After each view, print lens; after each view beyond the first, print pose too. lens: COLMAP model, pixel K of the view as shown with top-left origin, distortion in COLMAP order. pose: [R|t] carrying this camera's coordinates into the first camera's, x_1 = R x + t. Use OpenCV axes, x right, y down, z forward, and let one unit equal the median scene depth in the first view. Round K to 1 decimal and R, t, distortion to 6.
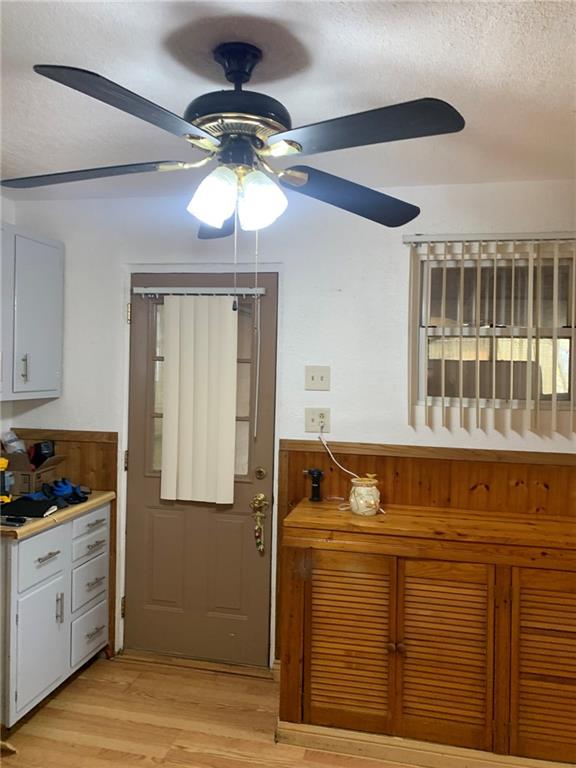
lens RADIAL K [[582.4, 0, 303.2], [0, 582.4, 382.1], [0, 0, 1]] dist [0.046620, -0.047933]
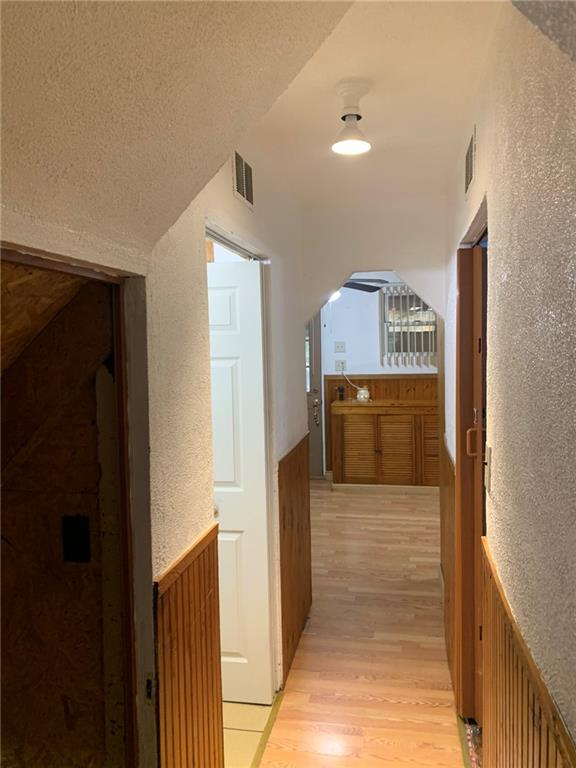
lens RADIAL K [[574.9, 0, 285.9], [0, 574.9, 380.8], [0, 0, 1]] dist [0.034397, -0.046772]
pose [[0.999066, -0.043215, -0.000321, -0.202378], [0.043200, 0.998454, 0.034970, 0.039467], [-0.001191, -0.034951, 0.999388, -1.320762]]
